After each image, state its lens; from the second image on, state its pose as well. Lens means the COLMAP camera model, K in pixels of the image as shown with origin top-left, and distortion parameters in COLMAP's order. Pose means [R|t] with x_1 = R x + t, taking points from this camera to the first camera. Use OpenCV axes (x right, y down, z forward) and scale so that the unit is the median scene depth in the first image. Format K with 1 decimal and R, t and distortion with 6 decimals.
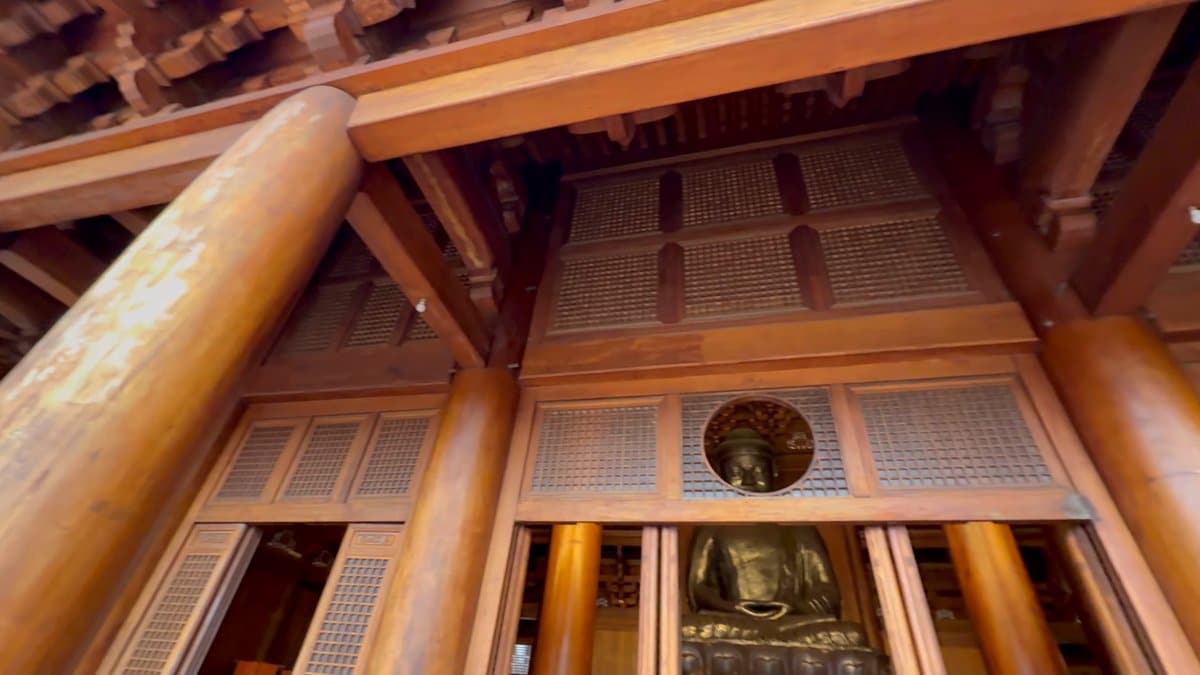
lens RADIAL K [[523.1, 0, 598.6], [0, 523.1, 338.5], [0, 0, 1]] dist [-0.001043, -0.000086]
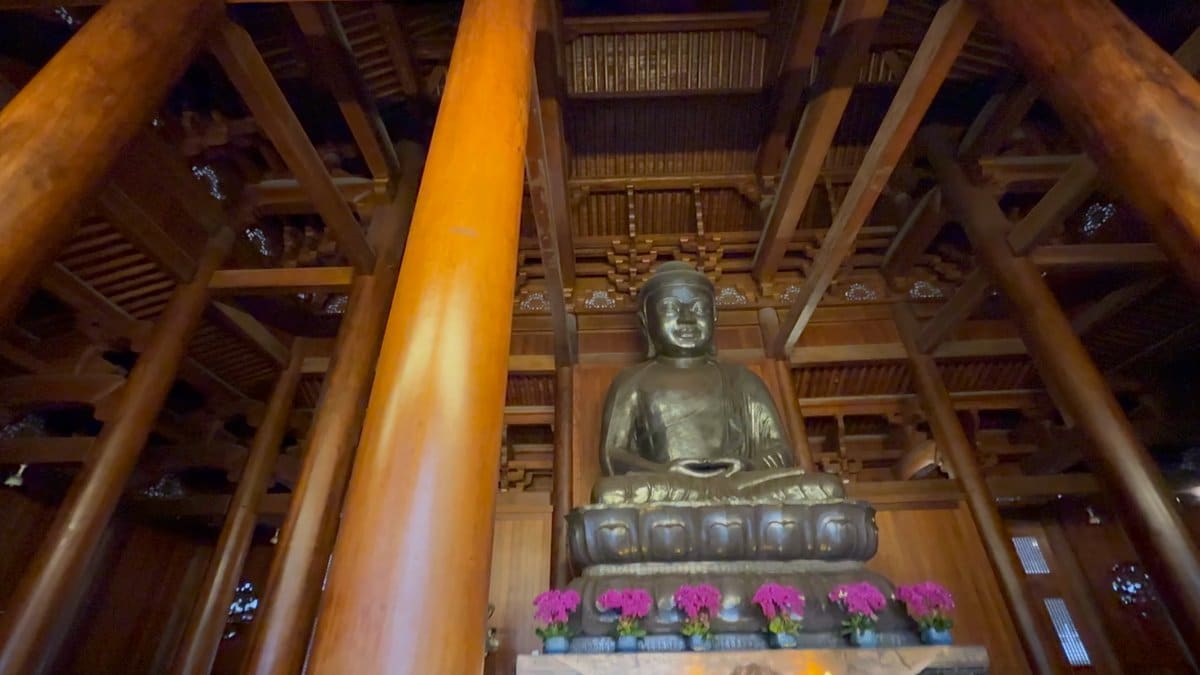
lens RADIAL K [[523.1, 0, 598.6], [0, 523.1, 338.5], [0, 0, 1]] dist [-0.001043, -0.000086]
pose [[0.971835, 0.026166, 0.234205, -0.017208], [-0.051351, 0.993449, 0.102089, 0.293249], [-0.229999, -0.111240, 0.966812, 0.371907]]
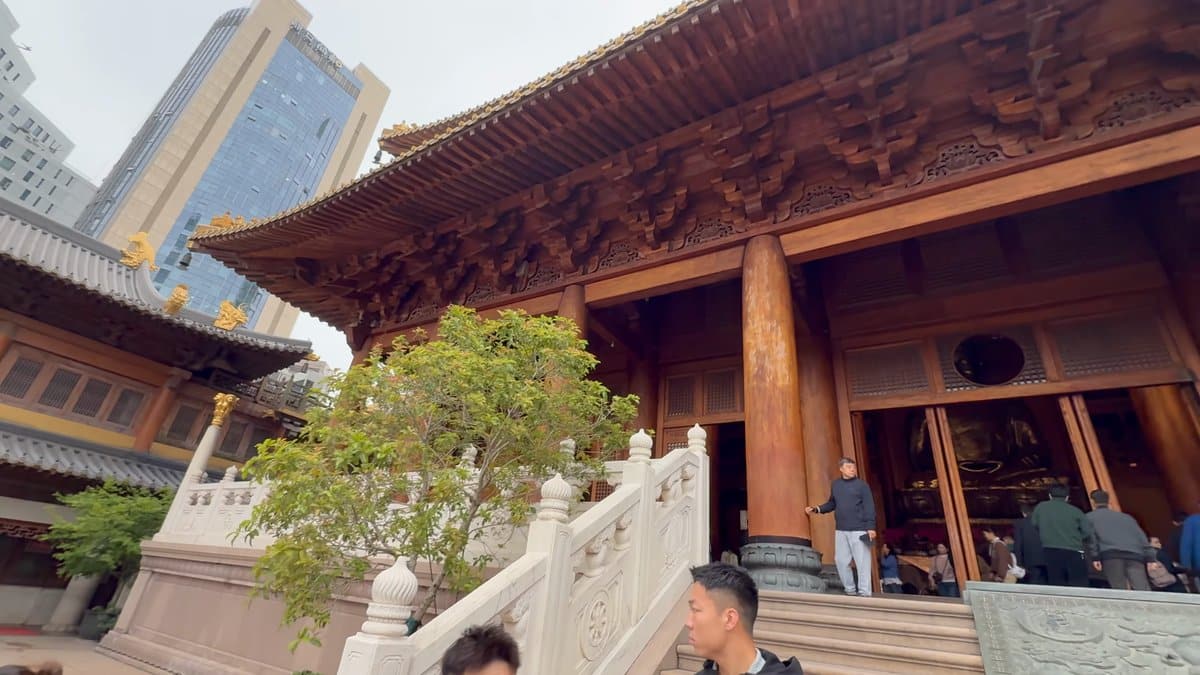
lens RADIAL K [[523.1, 0, 598.6], [0, 523.1, 338.5], [0, 0, 1]] dist [-0.001043, -0.000086]
pose [[0.951076, -0.131639, -0.279510, -0.196303], [0.176502, 0.974026, 0.141847, -0.154100], [0.253577, -0.184242, 0.949607, -0.447845]]
